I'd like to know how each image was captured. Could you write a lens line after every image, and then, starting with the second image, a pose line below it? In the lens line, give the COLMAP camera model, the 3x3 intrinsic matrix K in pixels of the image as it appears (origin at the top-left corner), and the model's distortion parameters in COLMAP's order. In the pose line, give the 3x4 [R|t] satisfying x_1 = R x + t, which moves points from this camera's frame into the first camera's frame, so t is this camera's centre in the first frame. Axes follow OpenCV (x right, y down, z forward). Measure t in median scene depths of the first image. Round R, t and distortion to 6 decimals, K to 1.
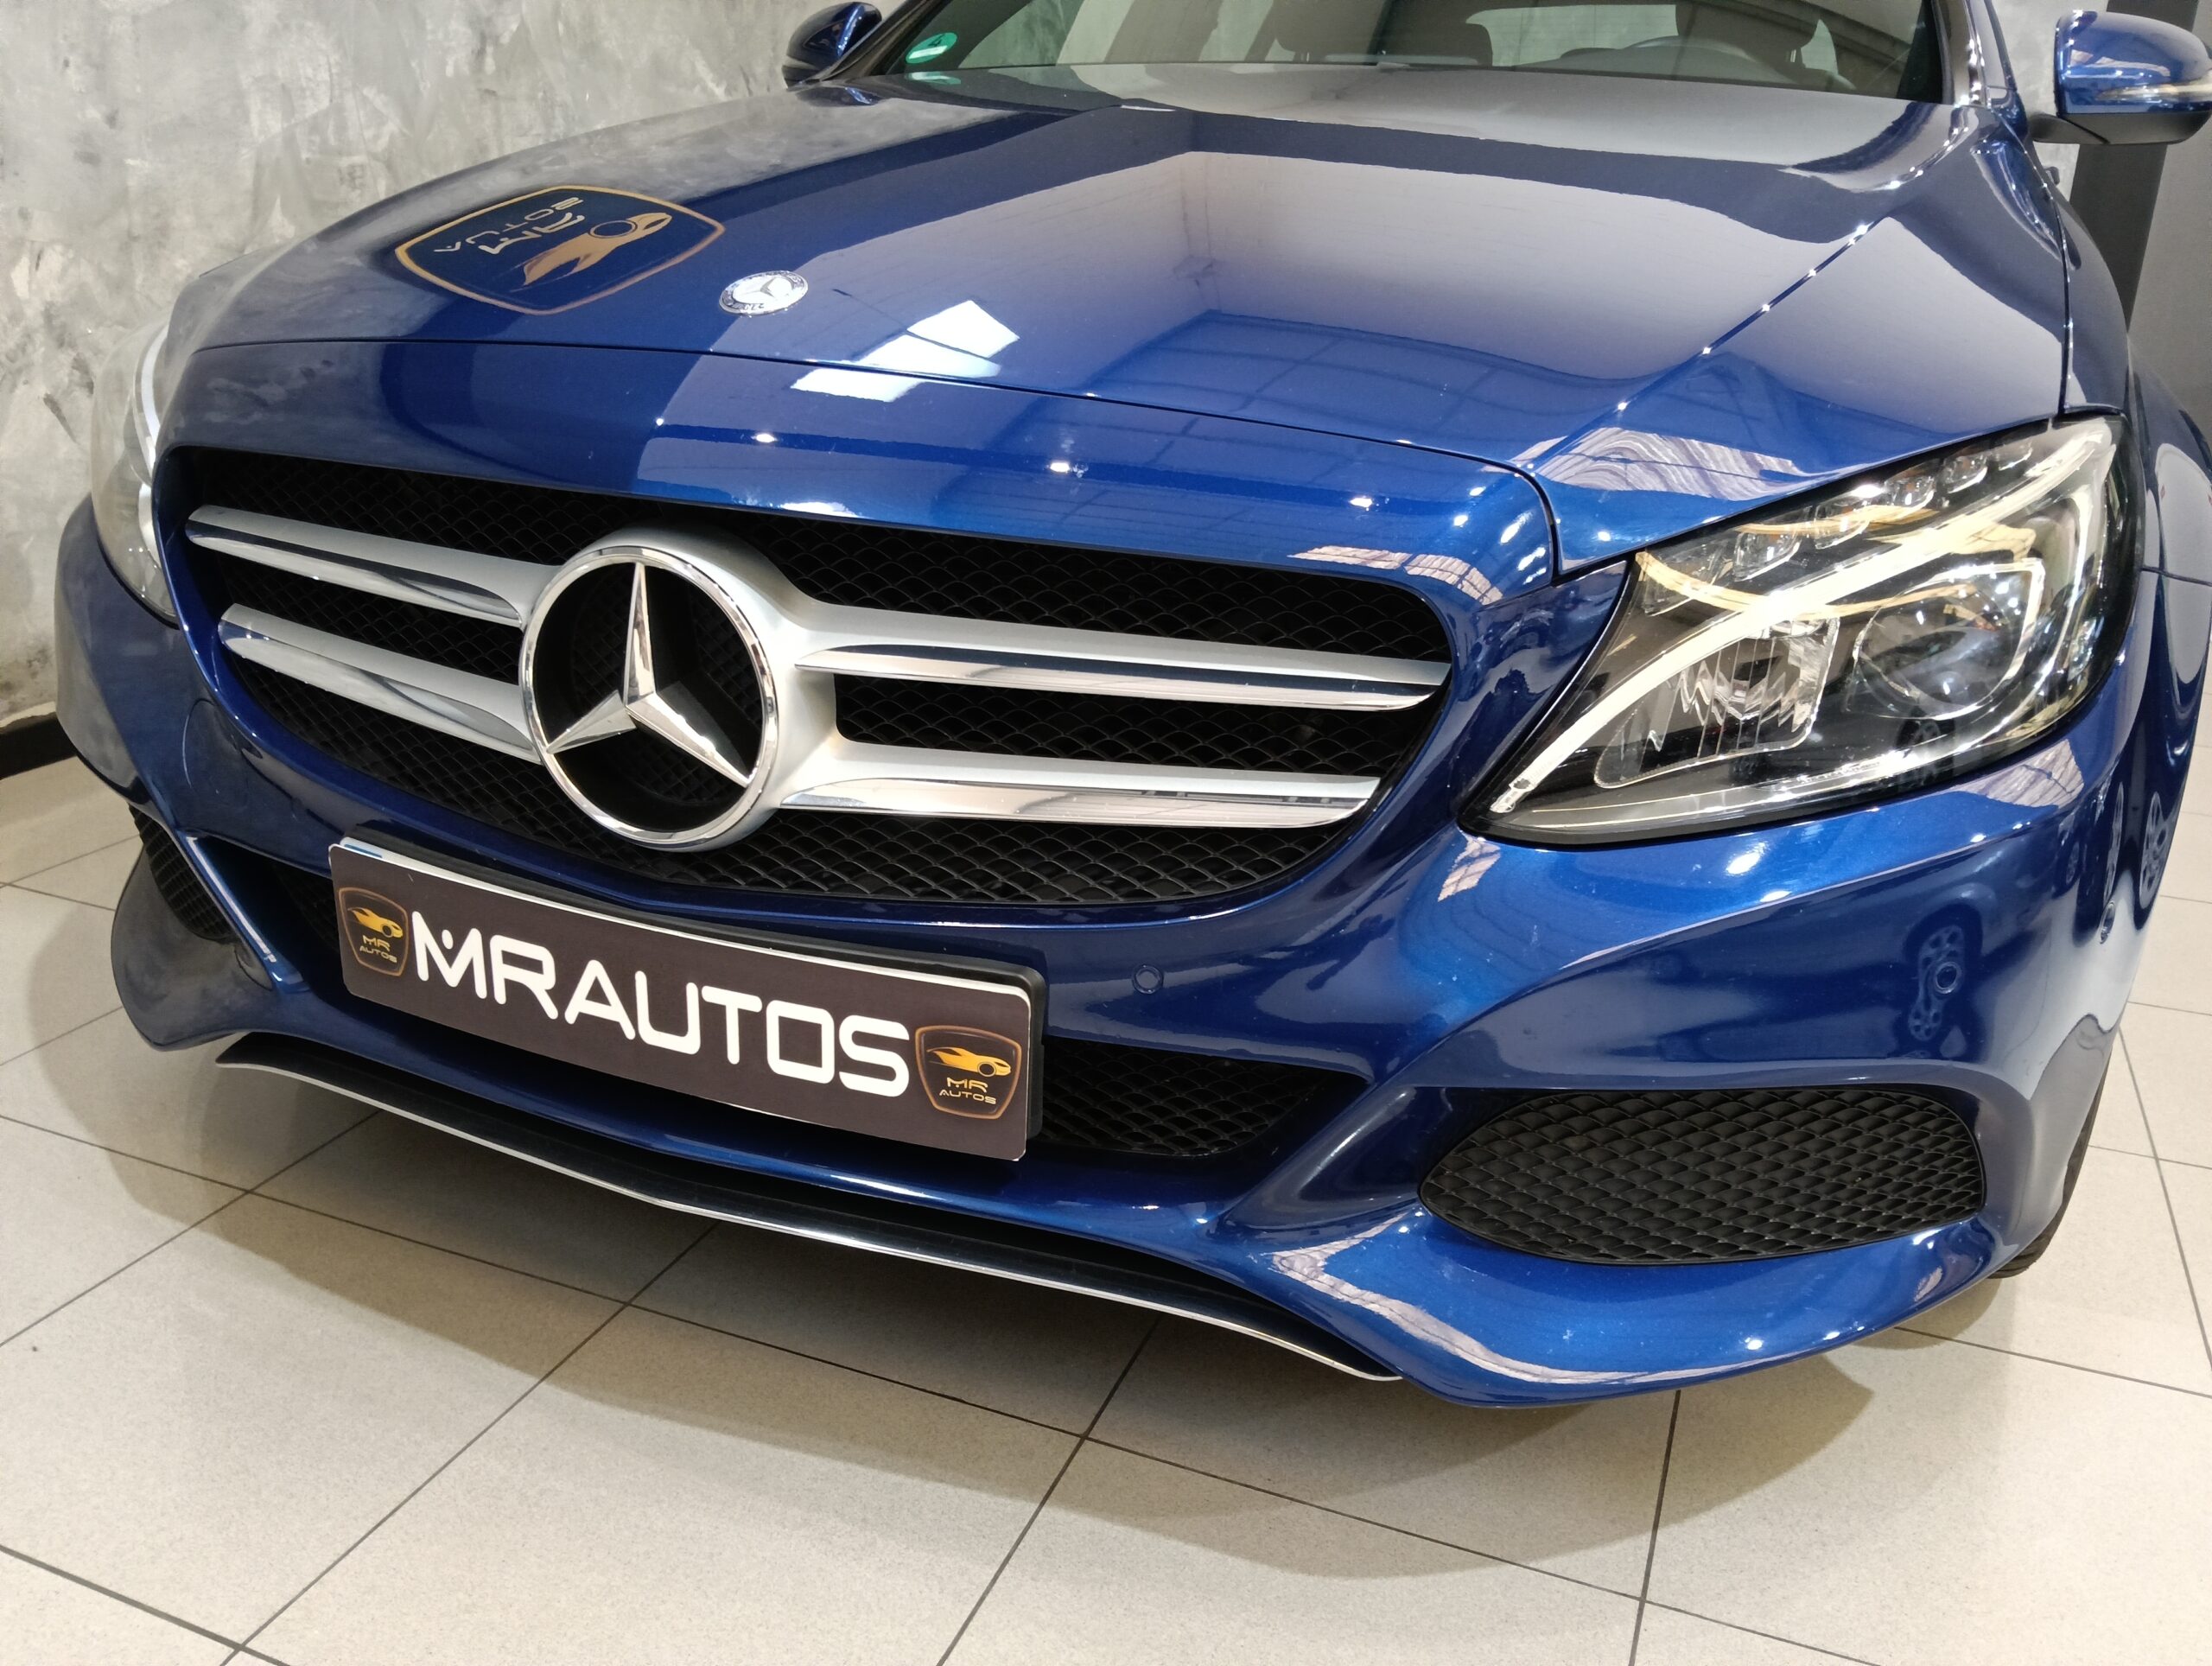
lens RADIAL K [[1824.7, 0, 1103.7], [0, 1824.7, 831.7], [0, 0, 1]] dist [0.000081, -0.039062]
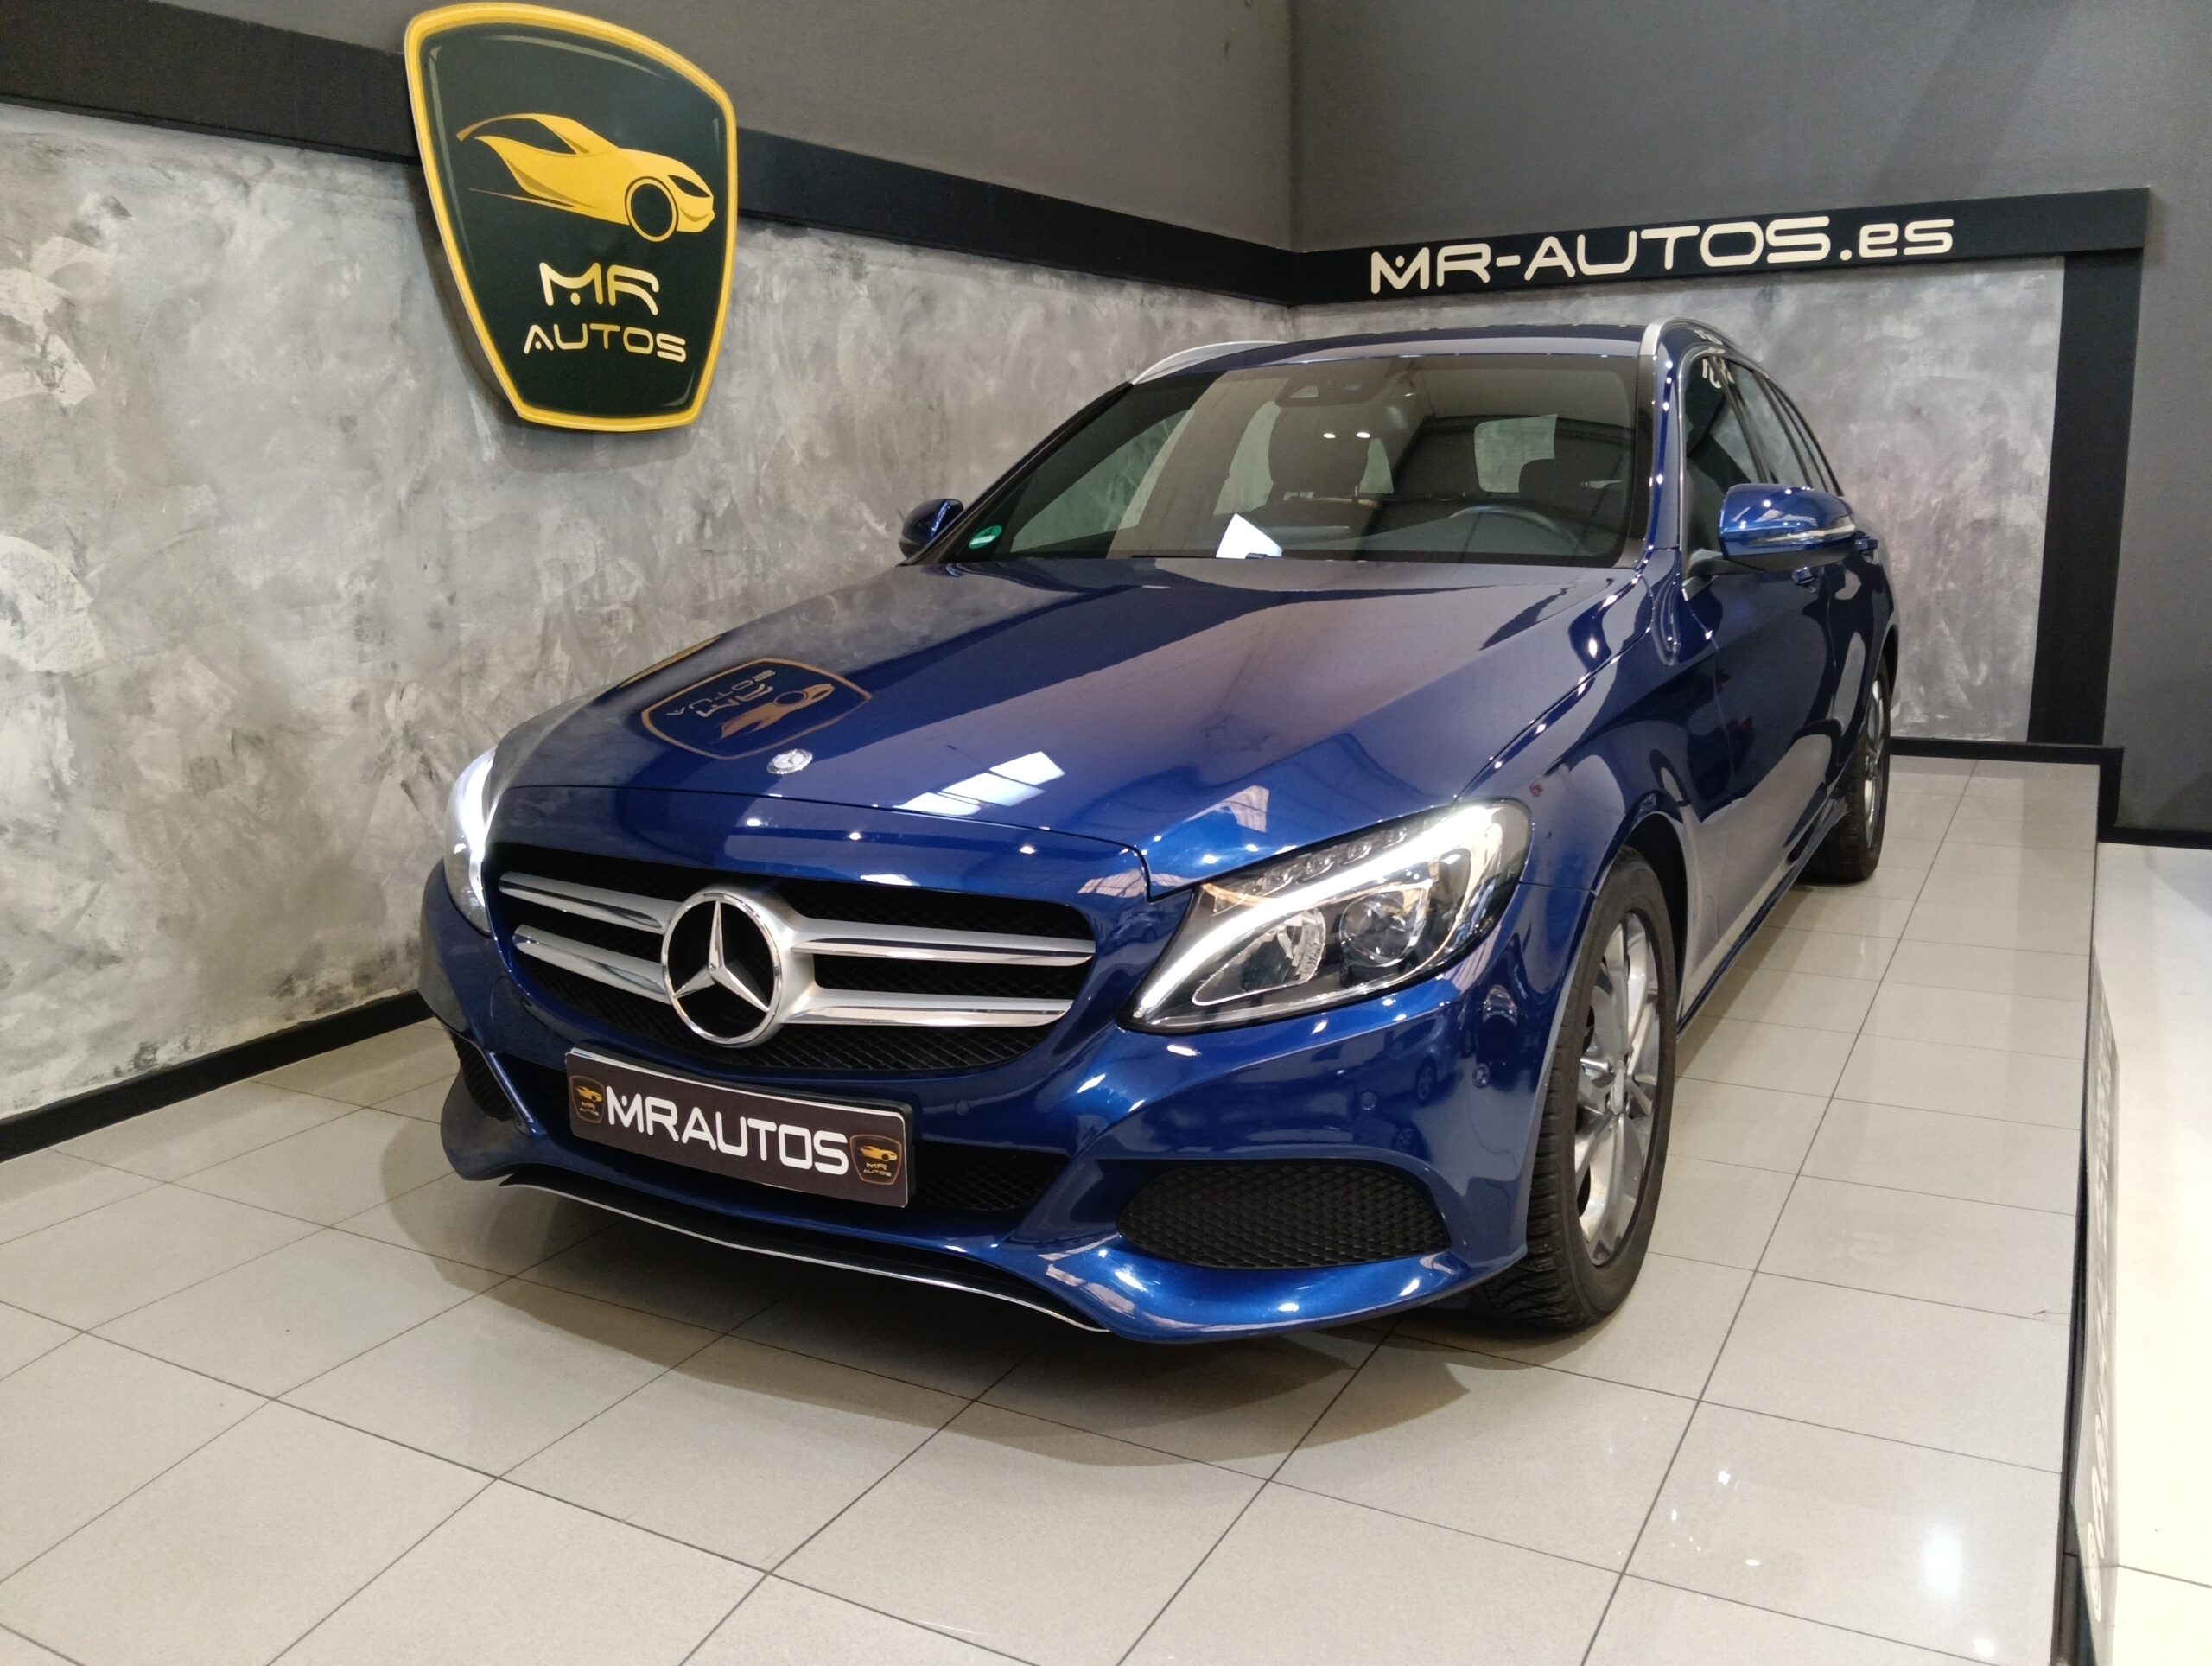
lens RADIAL K [[1792.6, 0, 1115.1], [0, 1792.6, 842.8], [0, 0, 1]] dist [0.059331, -0.129986]
pose [[0.992321, -0.026792, -0.120753, 0.174953], [0.008138, 0.988286, -0.152394, 0.039128], [0.123421, 0.150241, 0.980915, -0.372630]]
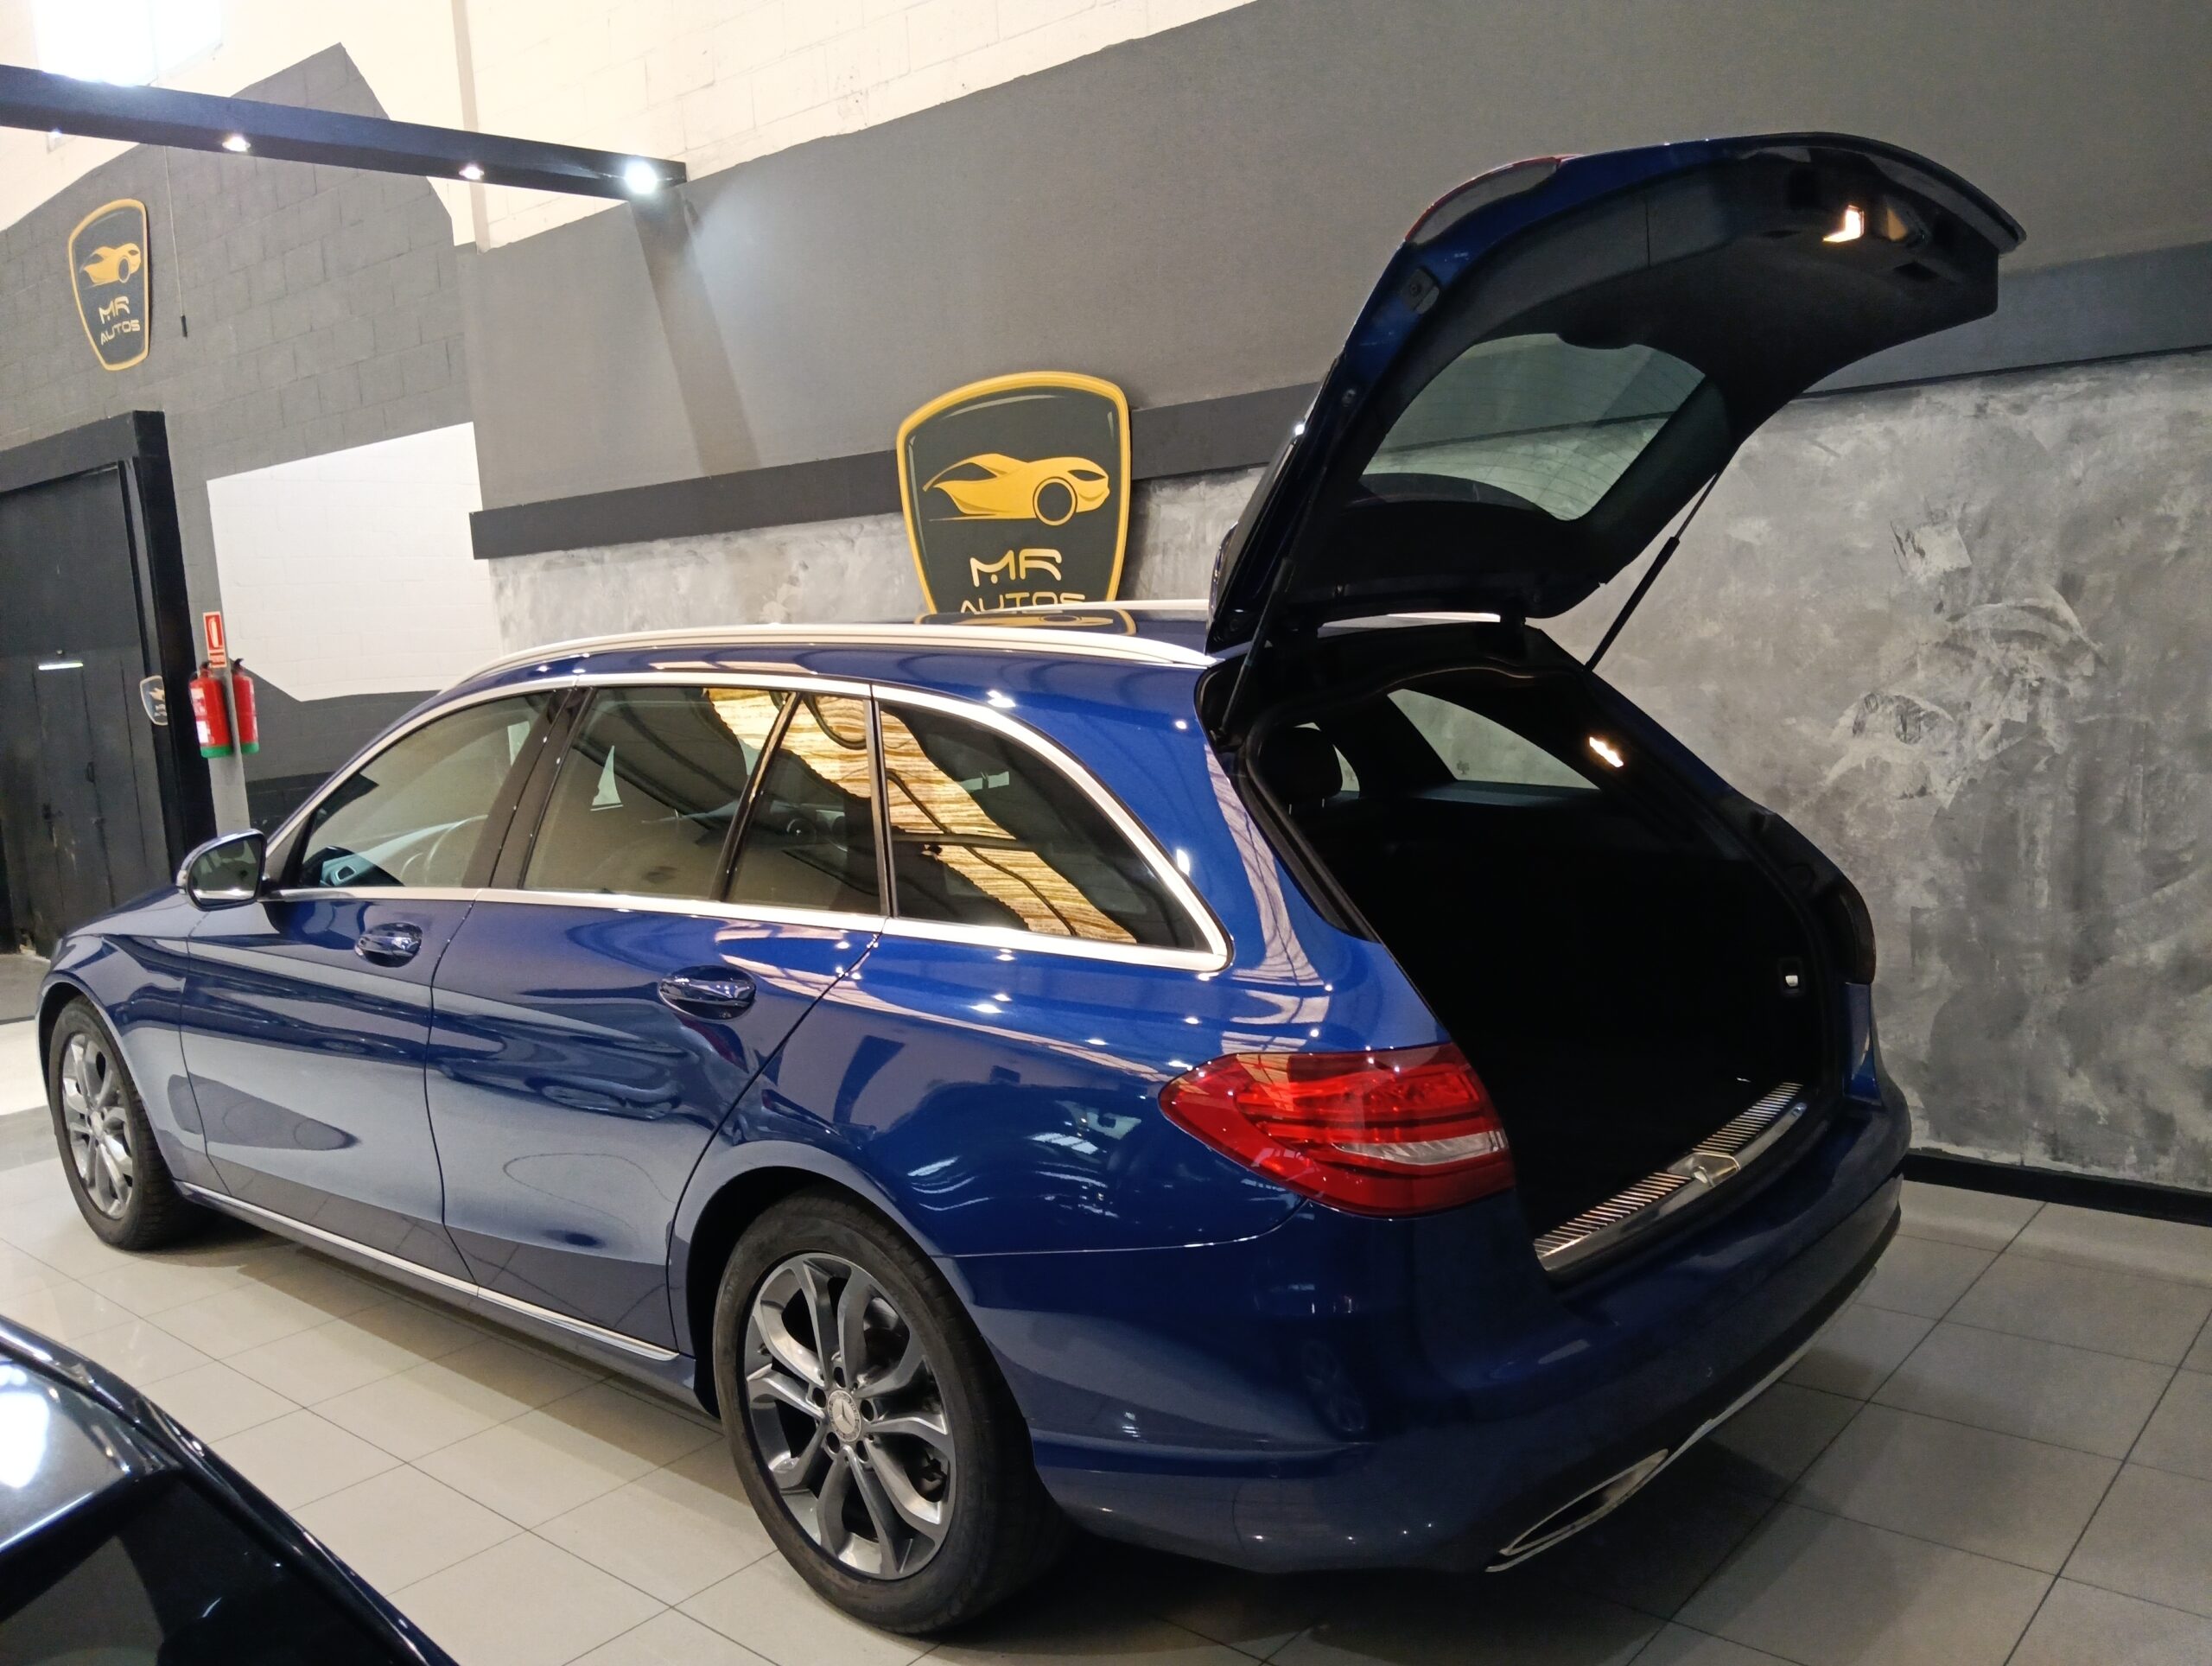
lens RADIAL K [[1792.0, 0, 1104.7], [0, 1792.0, 849.7], [0, 0, 1]] dist [0.129839, -0.303817]
pose [[-0.327518, 0.130436, -0.935798, 1.611241], [-0.275864, 0.934070, 0.226744, -0.897807], [0.903676, 0.332416, -0.269942, 1.867045]]
